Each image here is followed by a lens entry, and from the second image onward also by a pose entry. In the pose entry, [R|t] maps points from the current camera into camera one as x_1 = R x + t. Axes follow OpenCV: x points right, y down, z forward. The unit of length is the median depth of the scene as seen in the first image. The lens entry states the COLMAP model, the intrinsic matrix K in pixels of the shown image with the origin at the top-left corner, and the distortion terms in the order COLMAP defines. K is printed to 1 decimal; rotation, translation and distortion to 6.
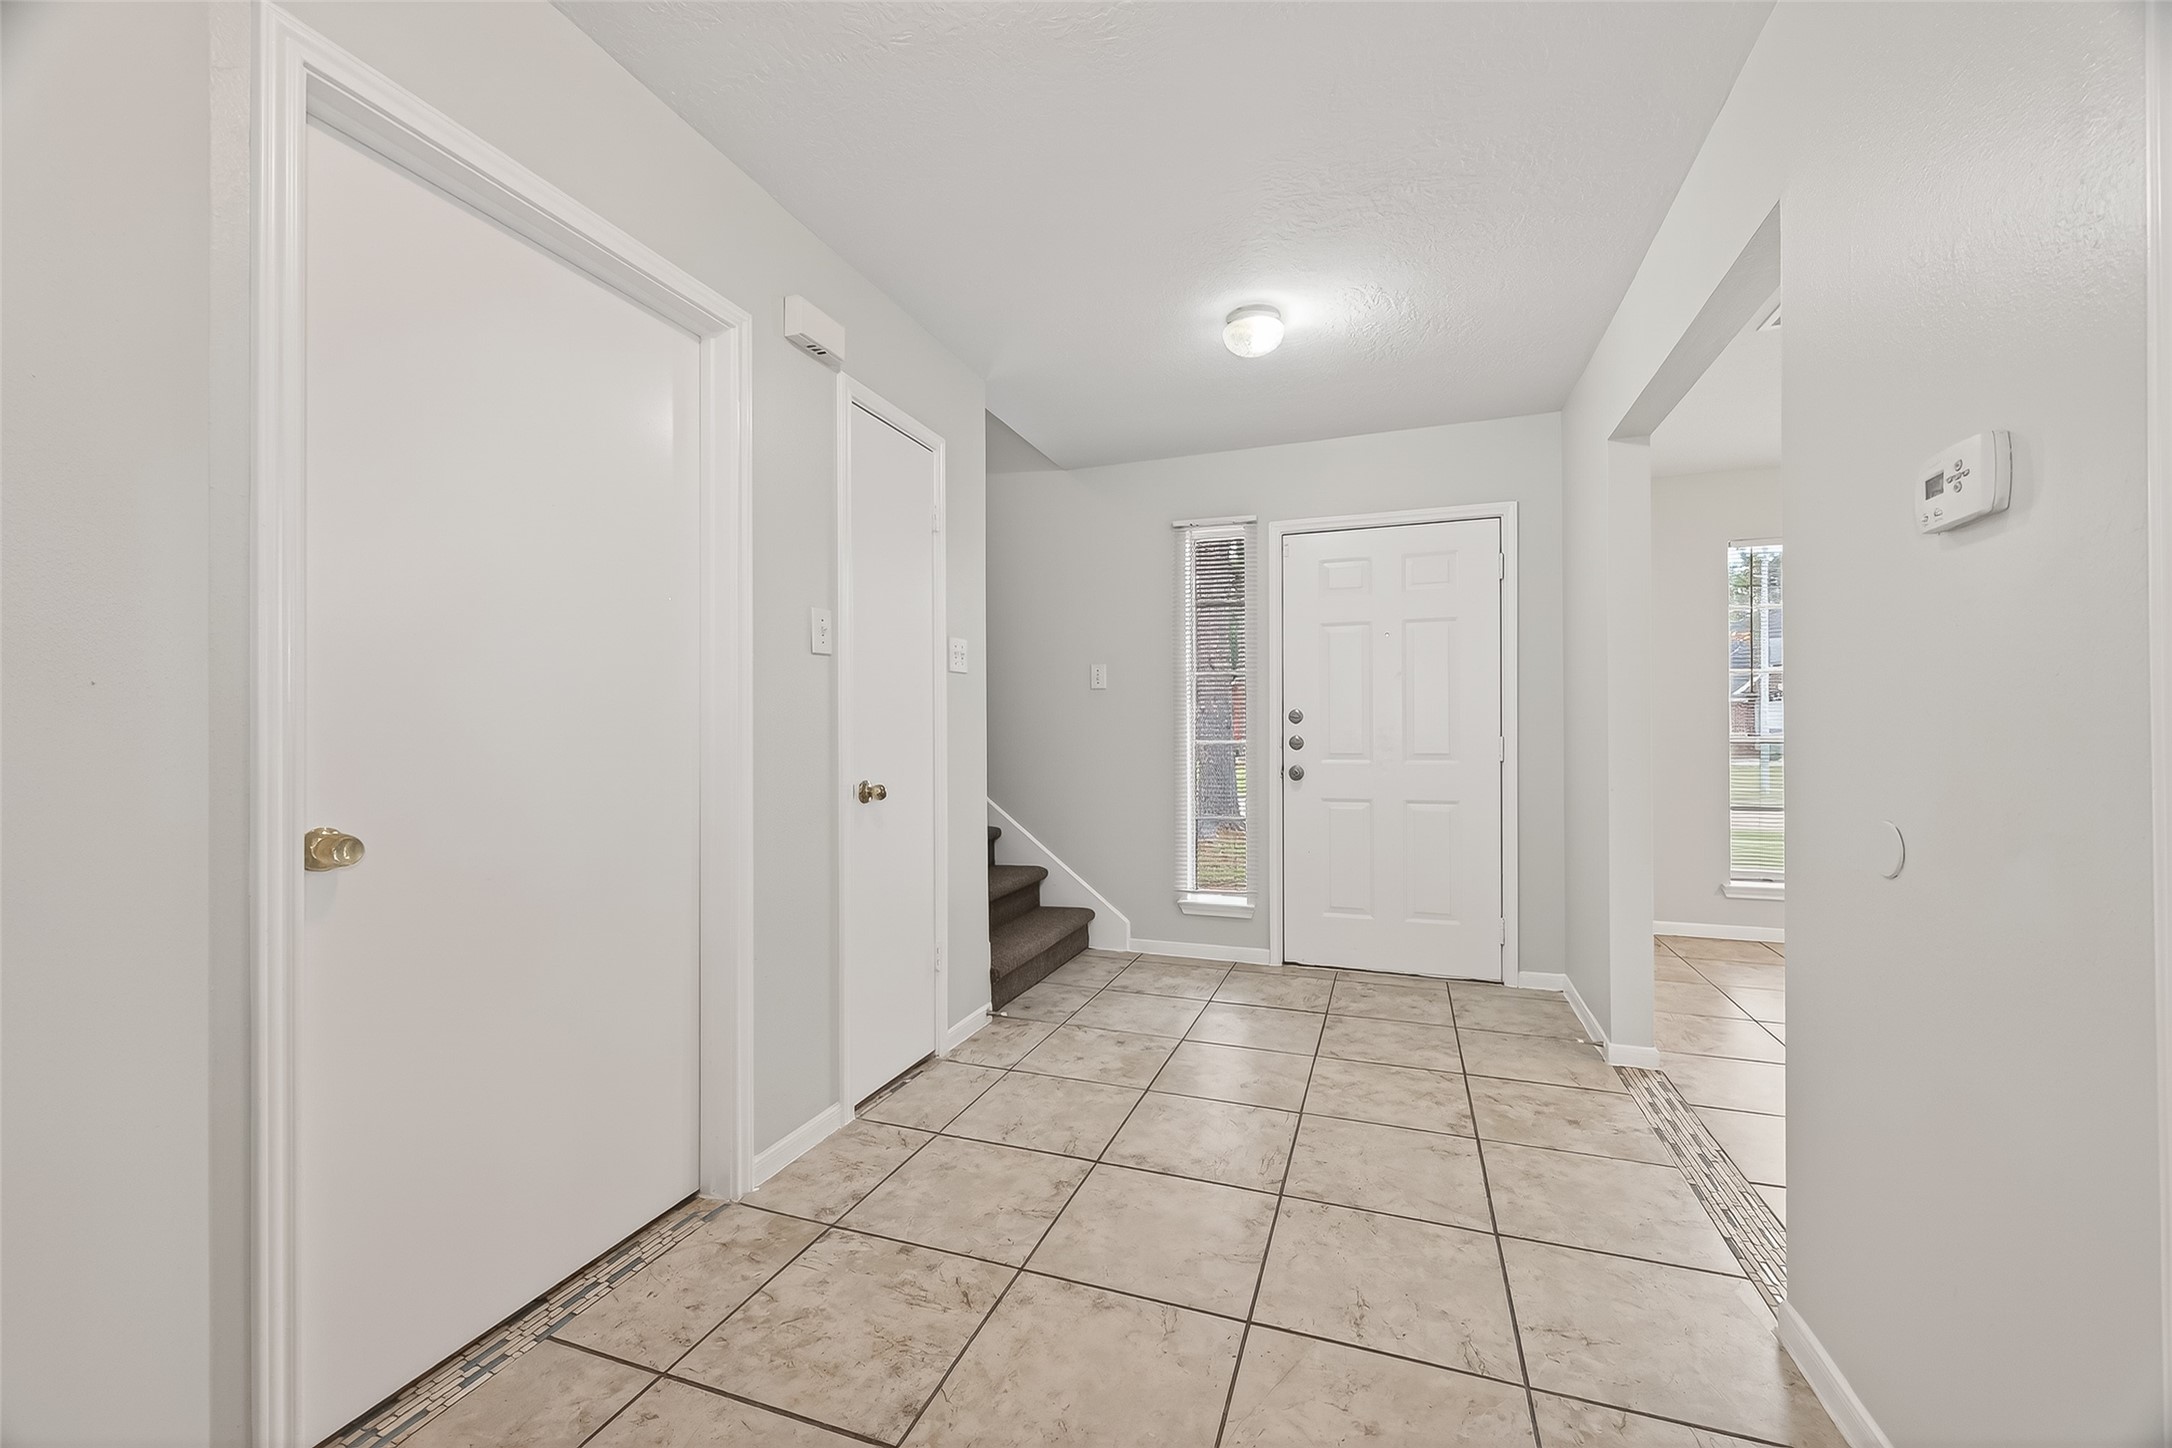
lens RADIAL K [[852.1, 0, 1086.7], [0, 852.1, 722.6], [0, 0, 1]] dist [0.002692, -0.000923]
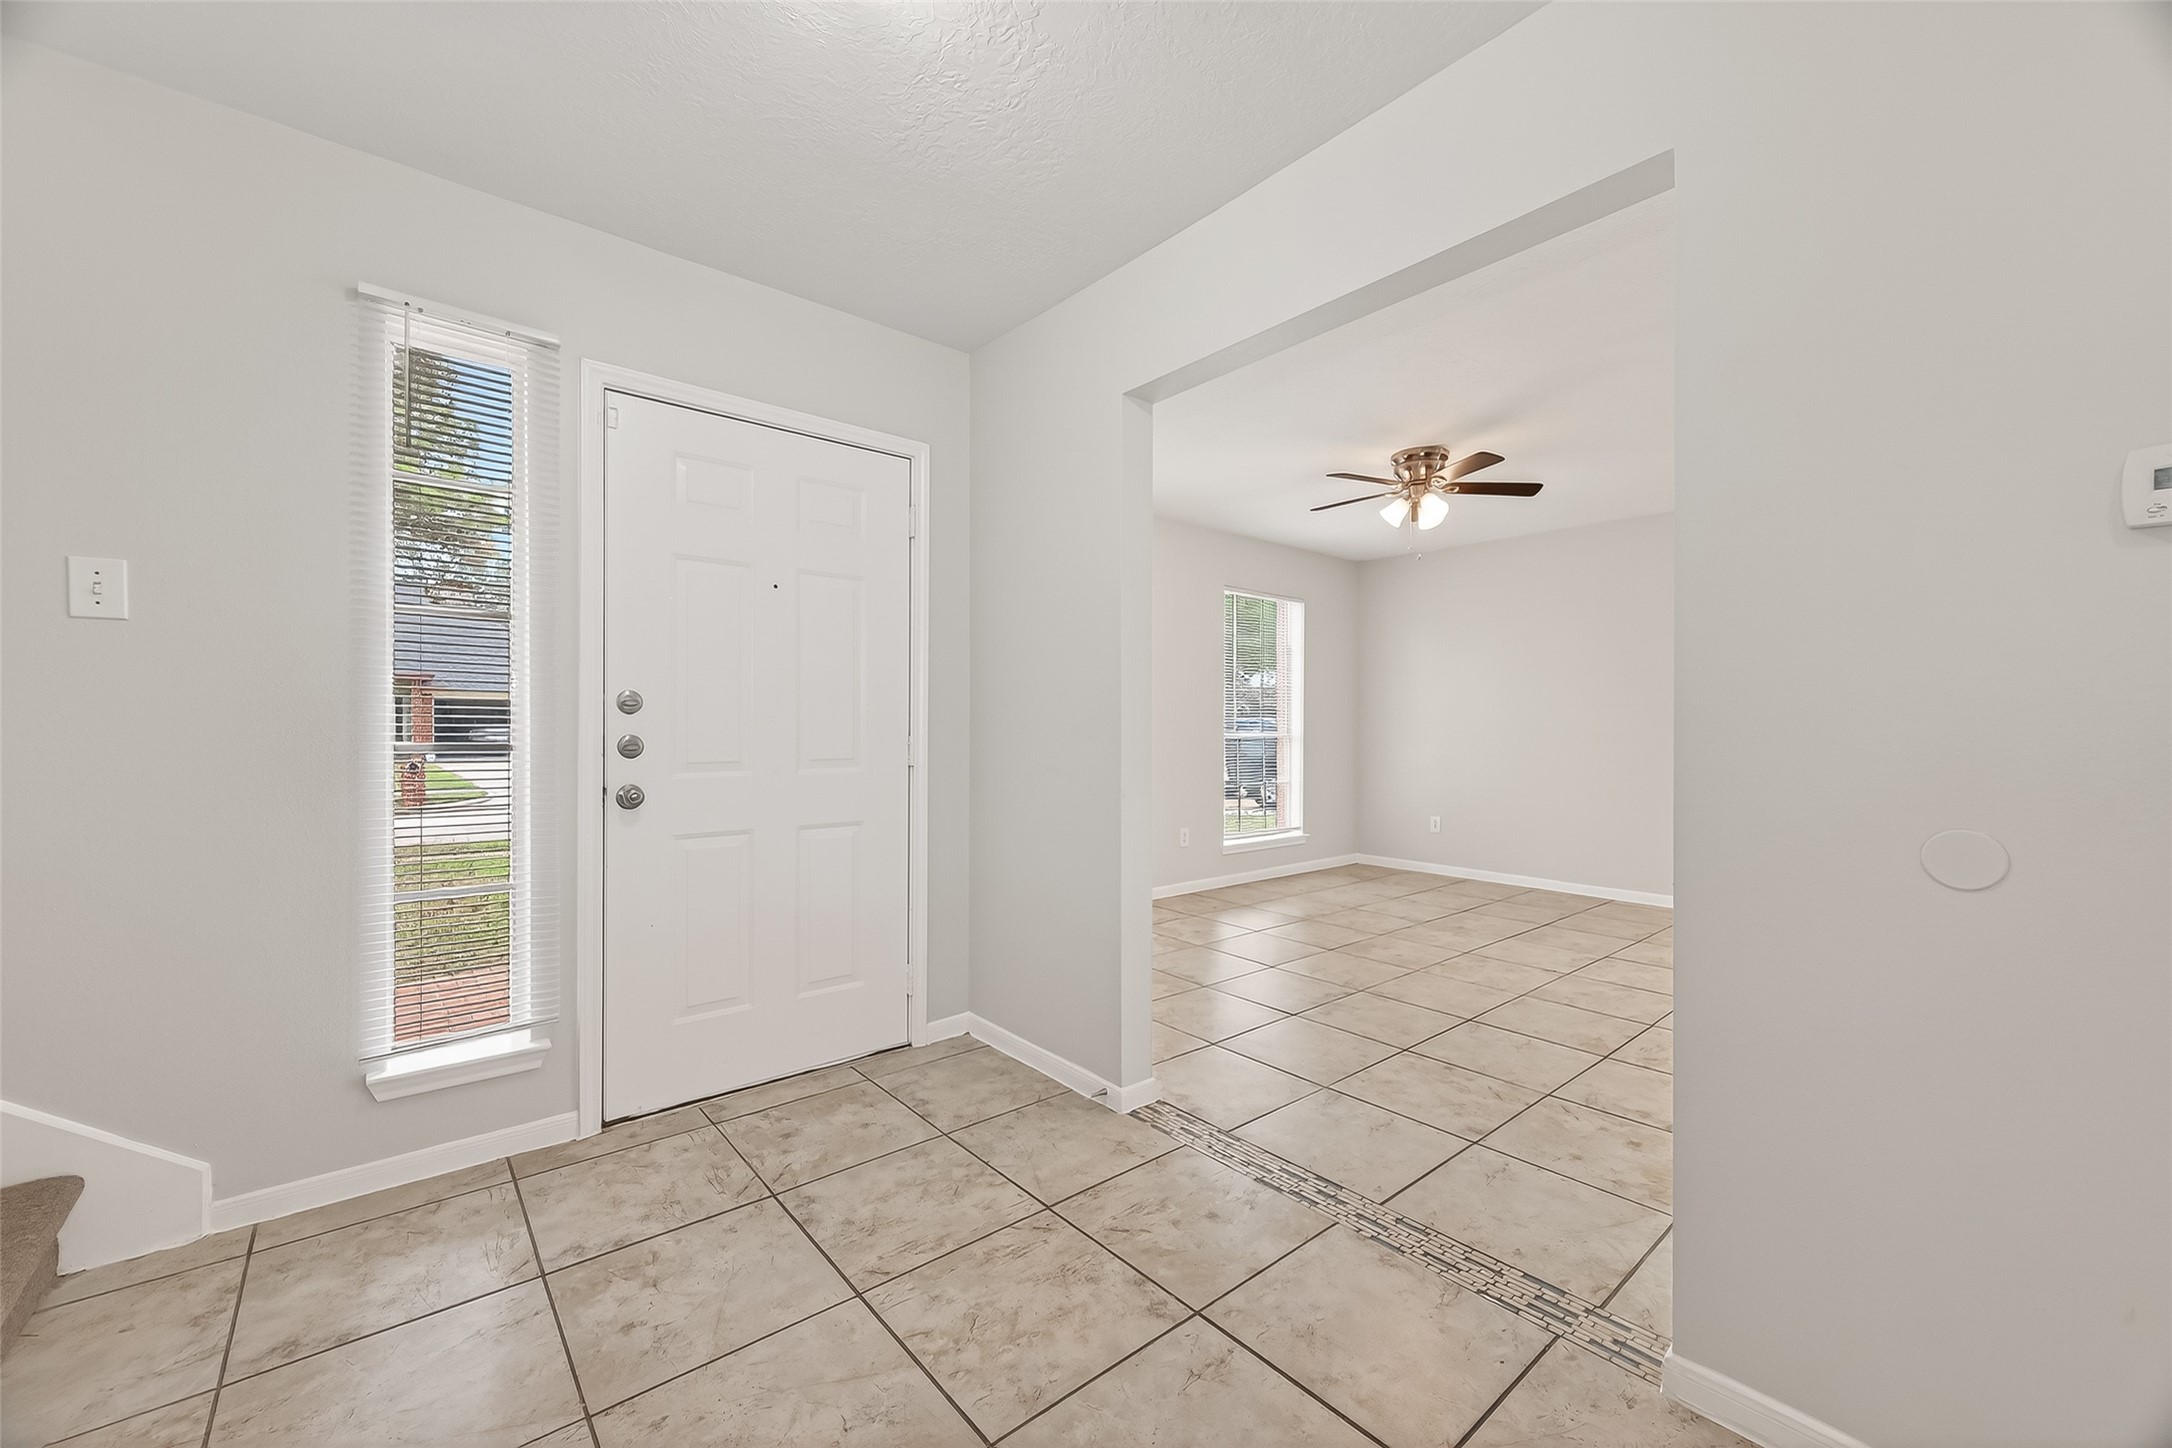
lens RADIAL K [[852.1, 0, 1091.0], [0, 852.1, 733.6], [0, 0, 1]] dist [0.002692, -0.000923]
pose [[0.501358, 0.001116, 0.865239, -0.115794], [-0.009704, 0.999944, 0.004333, 0.009298], [-0.865186, -0.010569, 0.501340, 0.457052]]
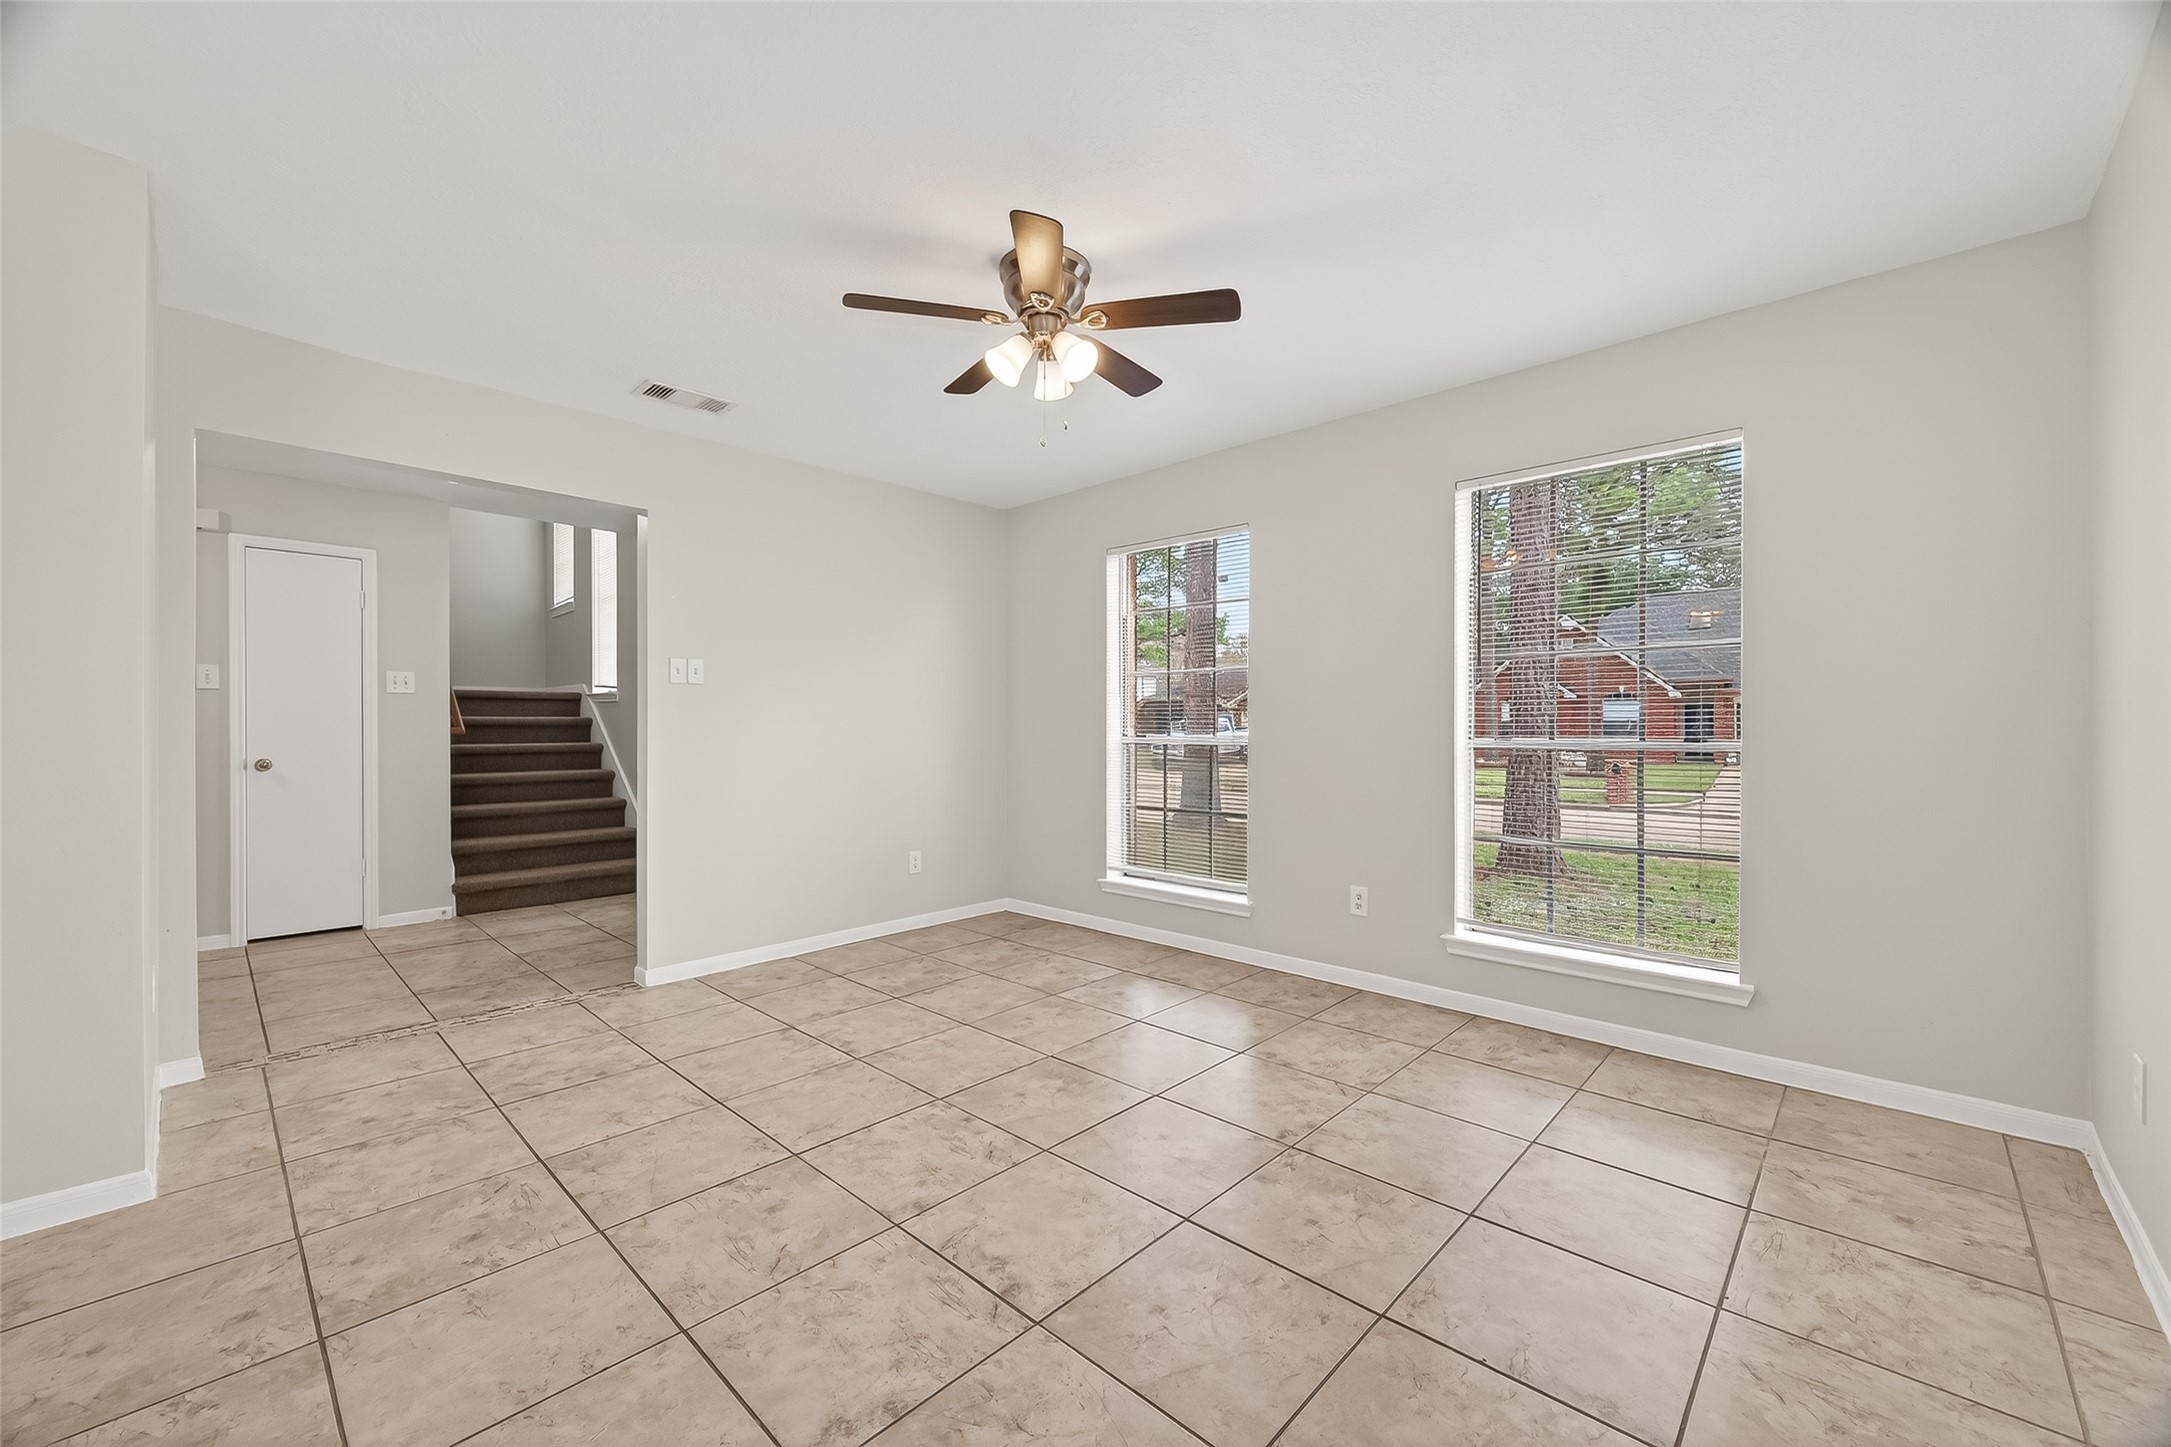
lens RADIAL K [[851.7, 0, 1088.0], [0, 851.7, 727.2], [0, 0, 1]] dist [0.002692, -0.000923]
pose [[0.916491, 0.005158, -0.400022, 1.378398], [-0.003540, 0.999982, 0.004783, -0.006485], [0.400040, -0.002967, 0.916493, 0.043735]]
